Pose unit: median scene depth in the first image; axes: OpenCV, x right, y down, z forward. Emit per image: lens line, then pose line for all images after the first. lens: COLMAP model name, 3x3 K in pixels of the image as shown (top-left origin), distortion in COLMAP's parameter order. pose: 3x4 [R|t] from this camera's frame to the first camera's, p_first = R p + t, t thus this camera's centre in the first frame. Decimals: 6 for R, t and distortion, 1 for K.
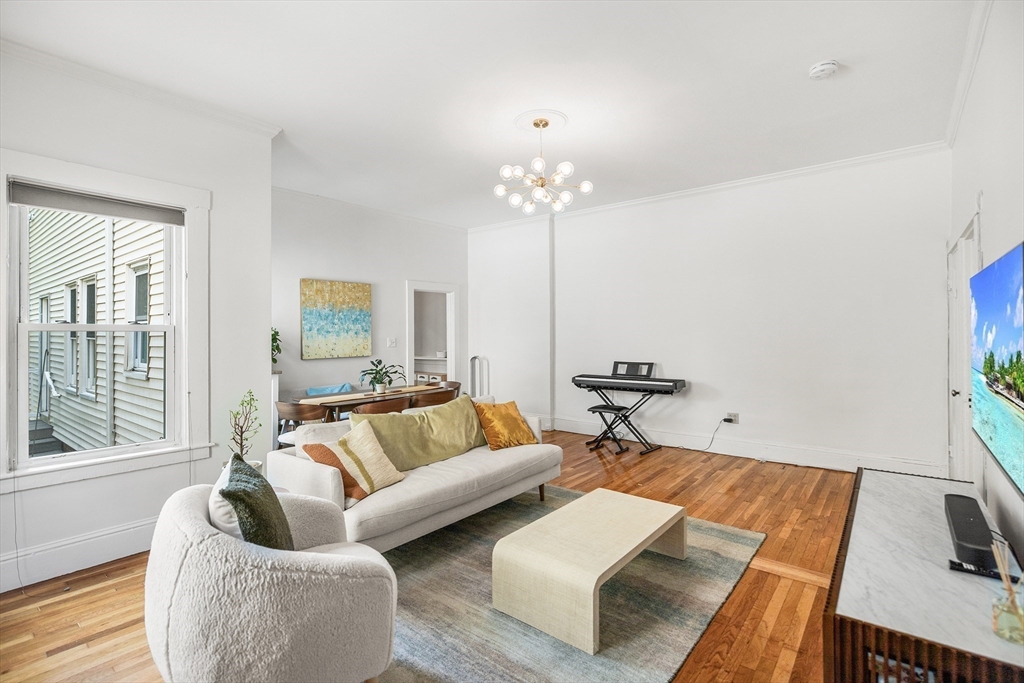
lens RADIAL K [[487.5, 0, 505.5], [0, 487.5, 334.8], [0, 0, 1]] dist [-0.003016, -0.000387]
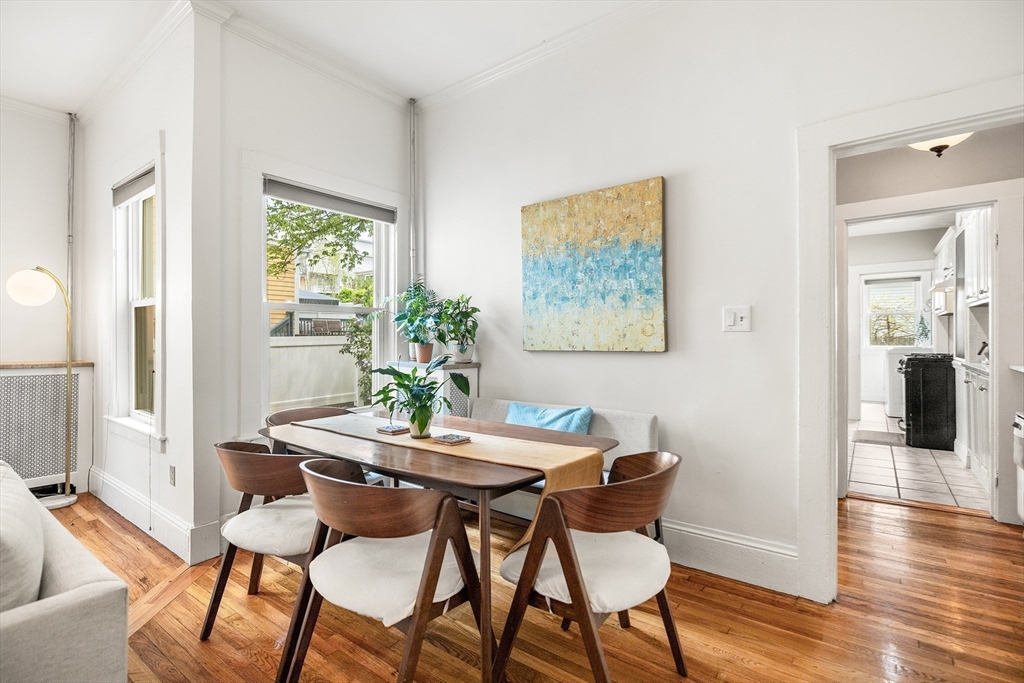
lens RADIAL K [[487.5, 0, 505.5], [0, 487.5, 334.8], [0, 0, 1]] dist [-0.003016, -0.000387]
pose [[0.029913, 0.005896, -0.999535, 0.140255], [0.003413, 0.999976, 0.006001, 0.028156], [0.999547, -0.003591, 0.029892, 0.924588]]
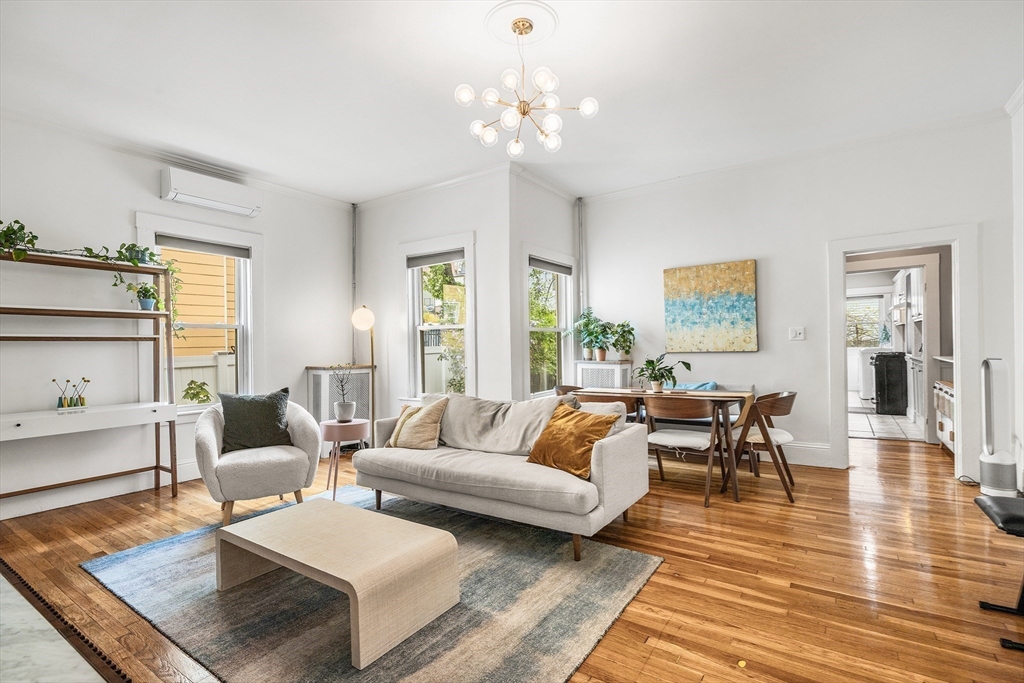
lens RADIAL K [[487.9, 0, 506.7], [0, 487.9, 343.6], [0, 0, 1]] dist [-0.005976, -0.000215]
pose [[0.078459, 0.005658, -0.996901, 0.510934], [0.018074, 0.999811, 0.007097, 0.019775], [0.996754, -0.018574, 0.078342, 0.582478]]
